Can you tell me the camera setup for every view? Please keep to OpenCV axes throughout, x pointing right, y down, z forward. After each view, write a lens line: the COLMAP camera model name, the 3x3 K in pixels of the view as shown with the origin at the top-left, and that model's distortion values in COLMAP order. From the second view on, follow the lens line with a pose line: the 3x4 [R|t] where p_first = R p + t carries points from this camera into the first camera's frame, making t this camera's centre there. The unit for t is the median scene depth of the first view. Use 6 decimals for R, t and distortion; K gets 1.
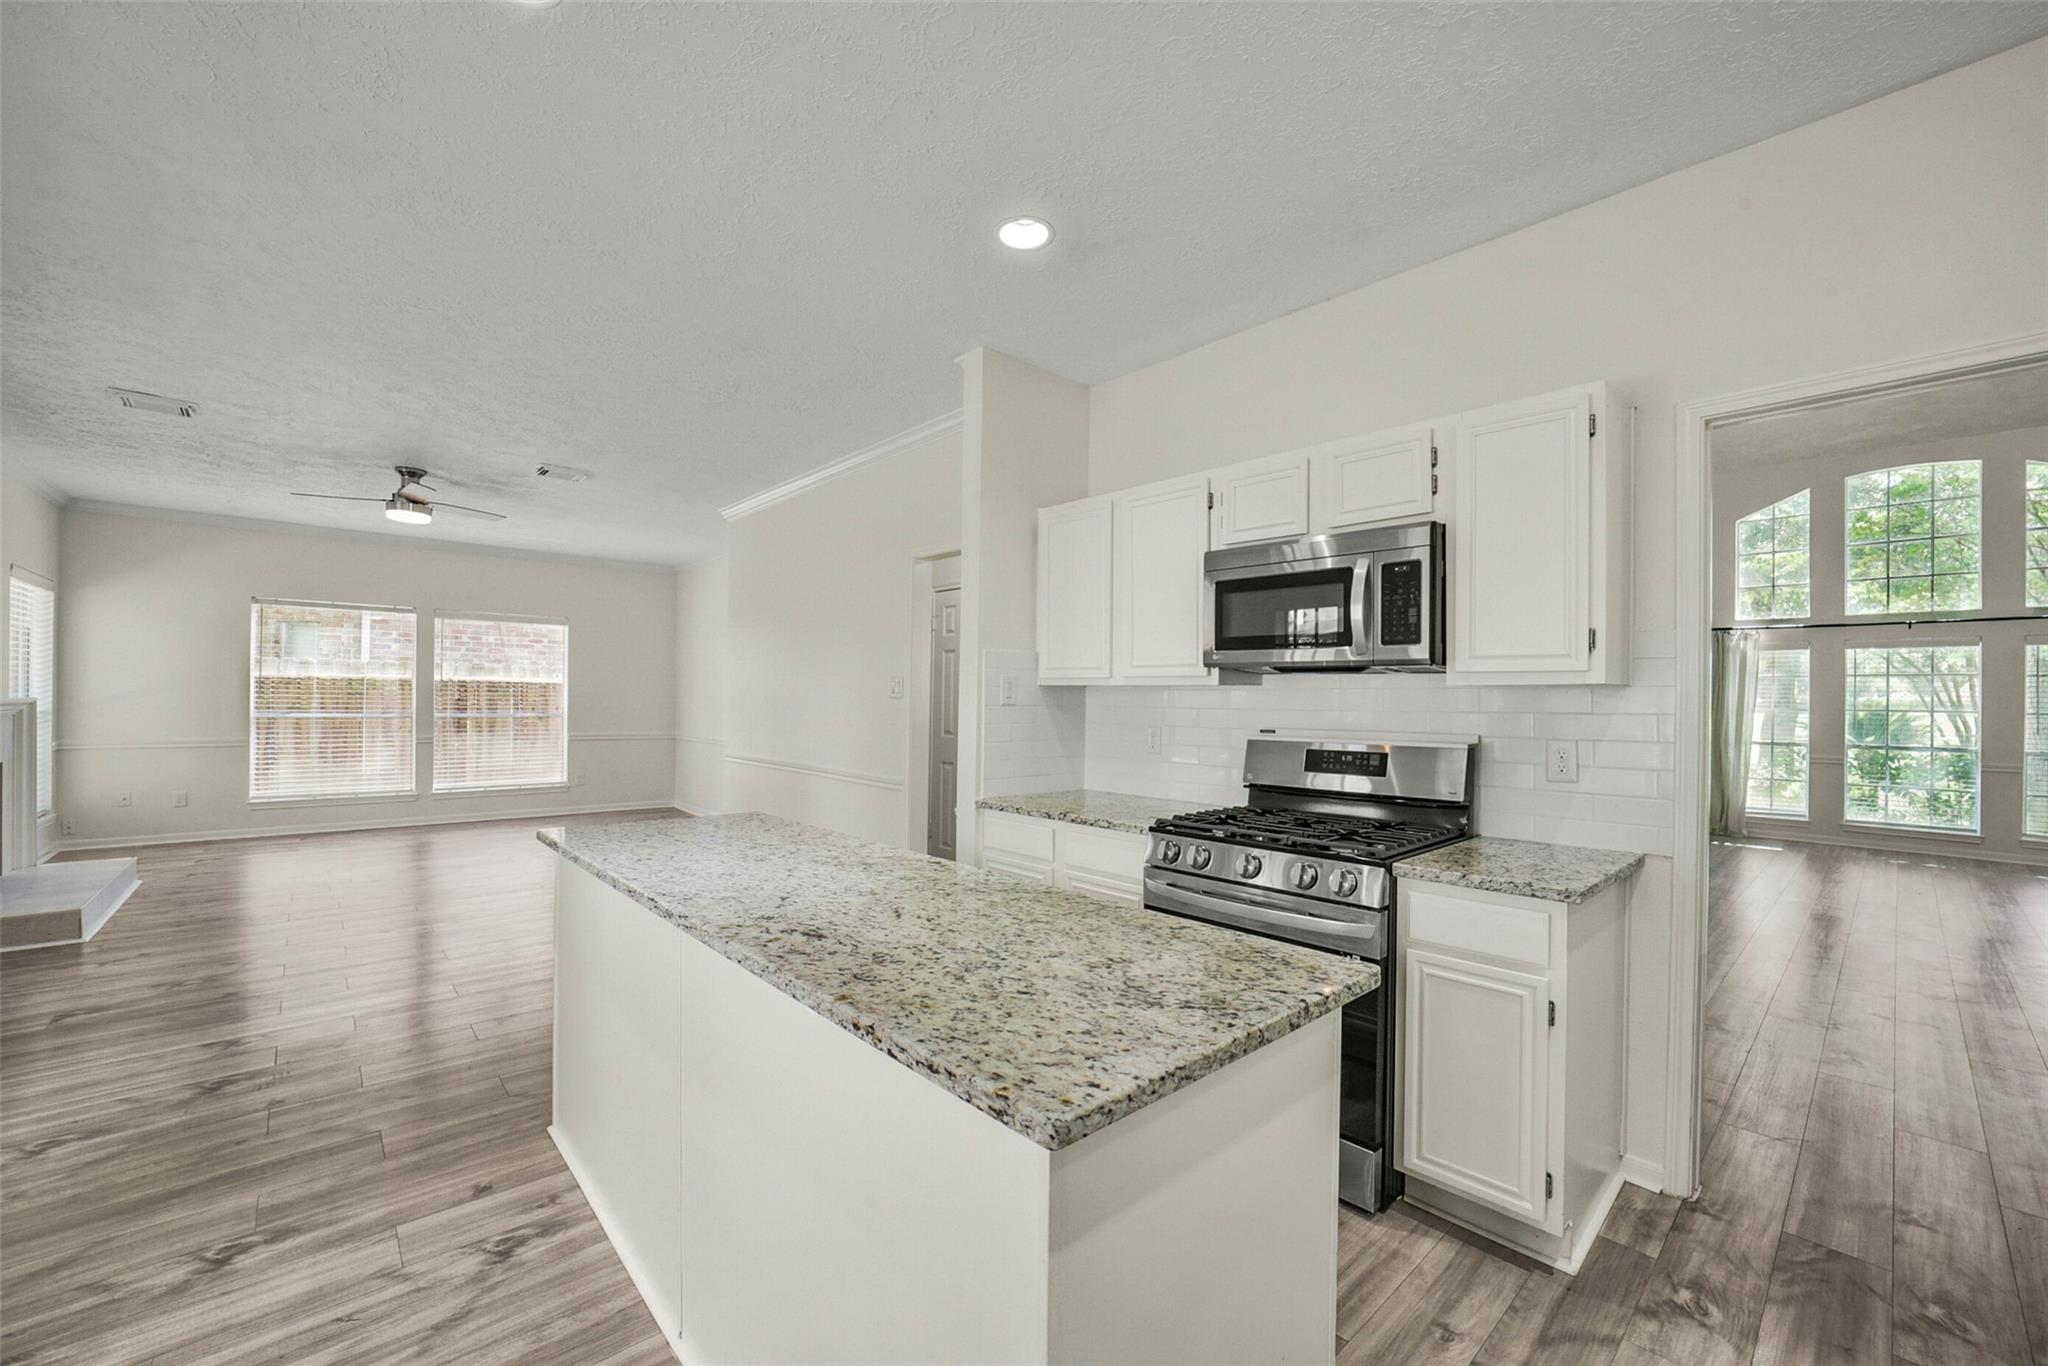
lens RADIAL K [[822.8, 0, 1028.0], [0, 822.8, 689.4], [0, 0, 1]] dist [-0.031056, 0.007462]
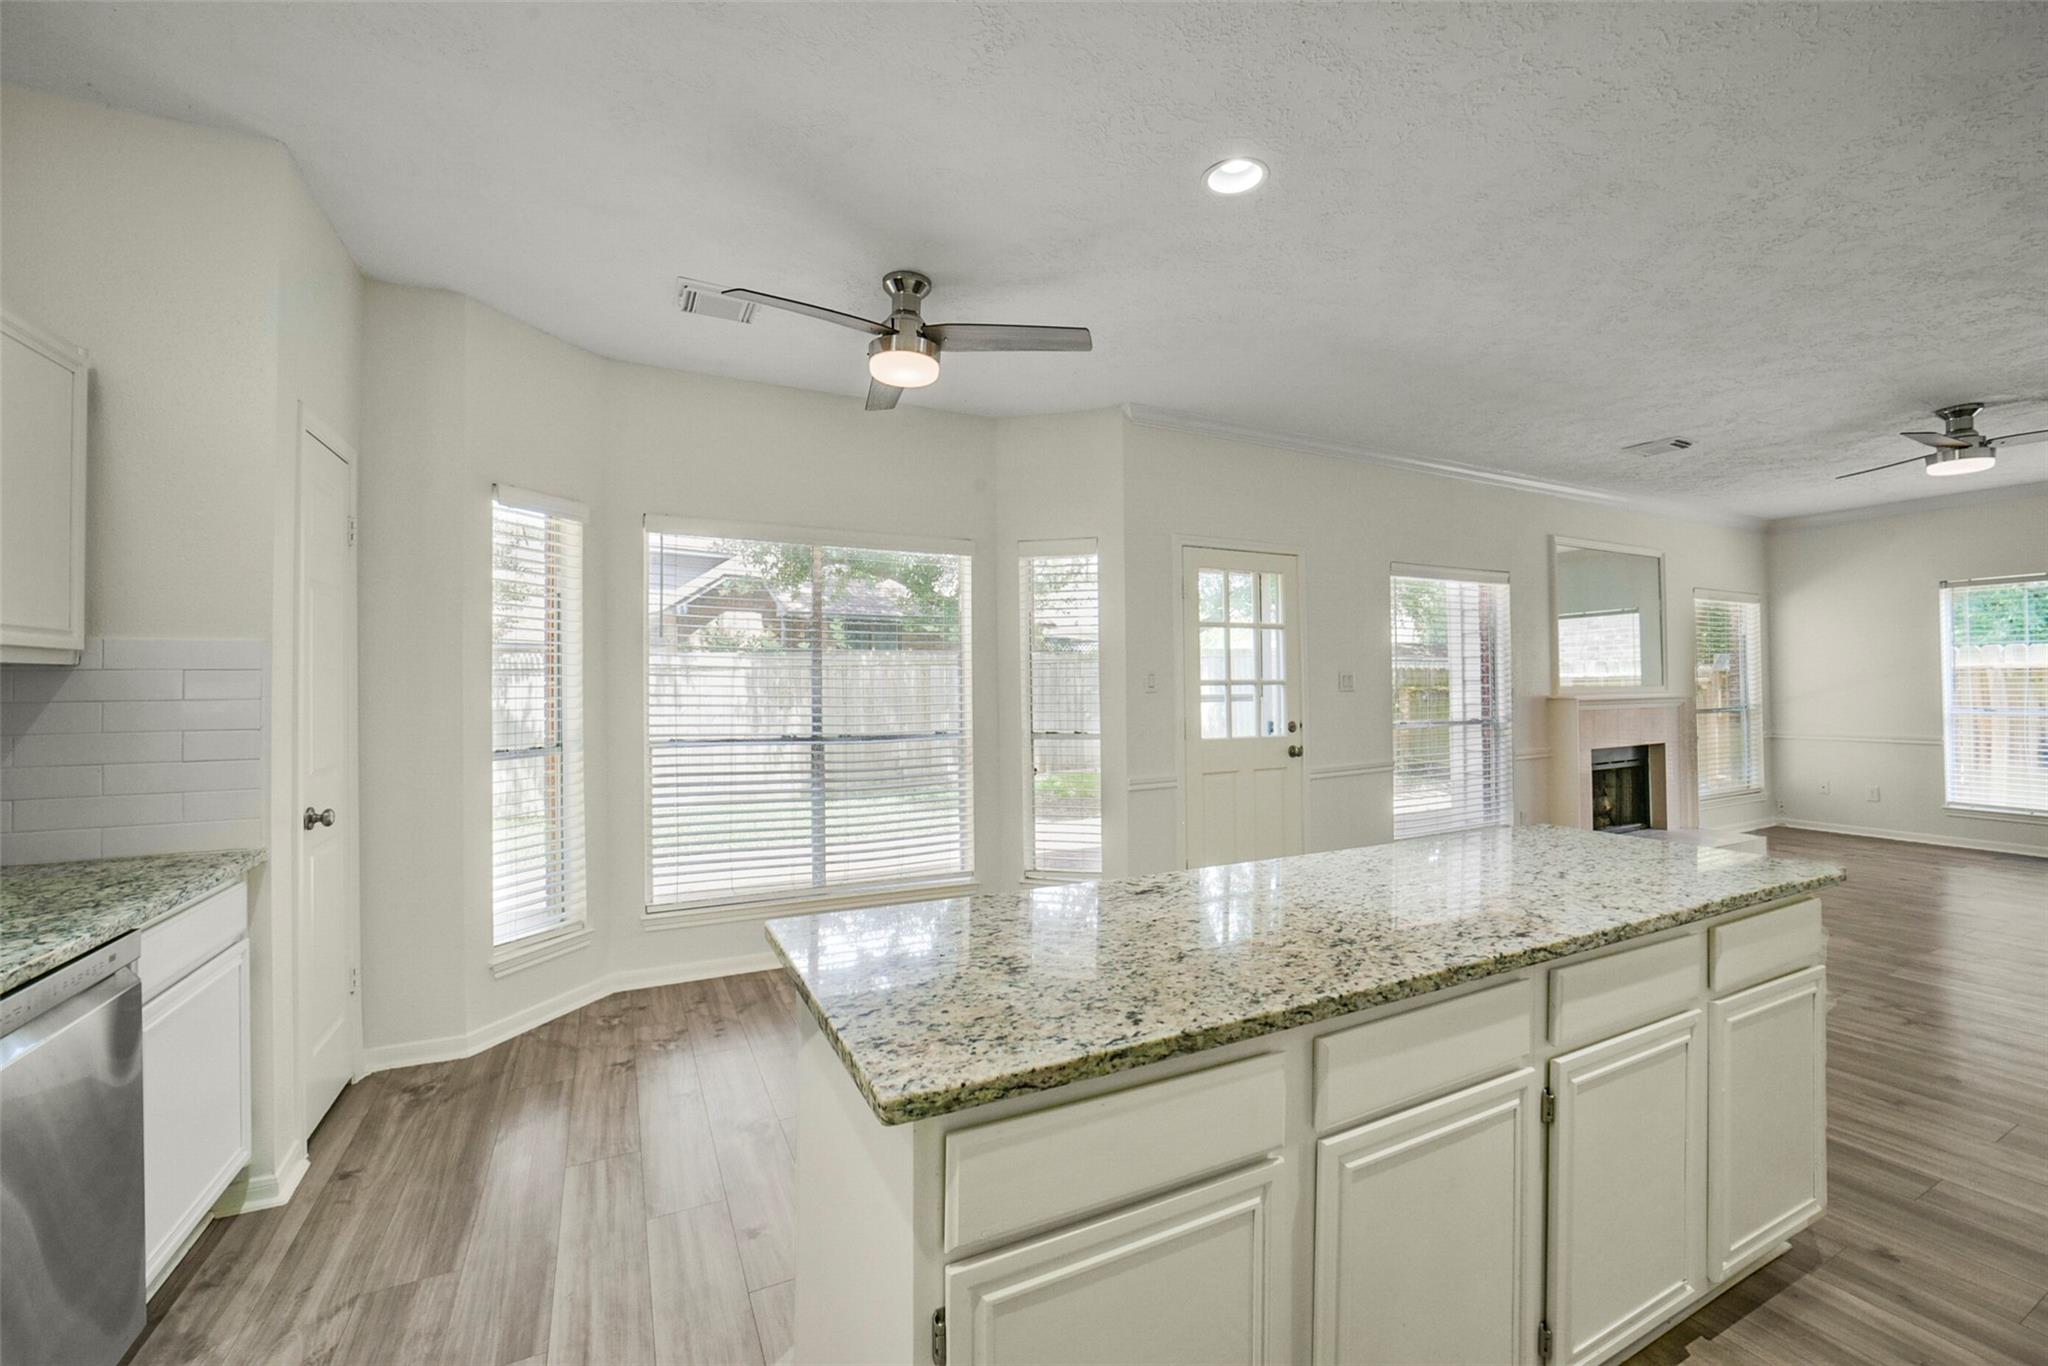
lens RADIAL K [[822.8, 0, 1022.5], [0, 822.8, 661.3], [0, 0, 1]] dist [-0.031056, 0.007462]
pose [[-0.258037, -0.039623, -0.965322, 0.503891], [0.011877, 0.998953, -0.044178, 0.010779], [0.966062, -0.022865, -0.257297, 0.618229]]
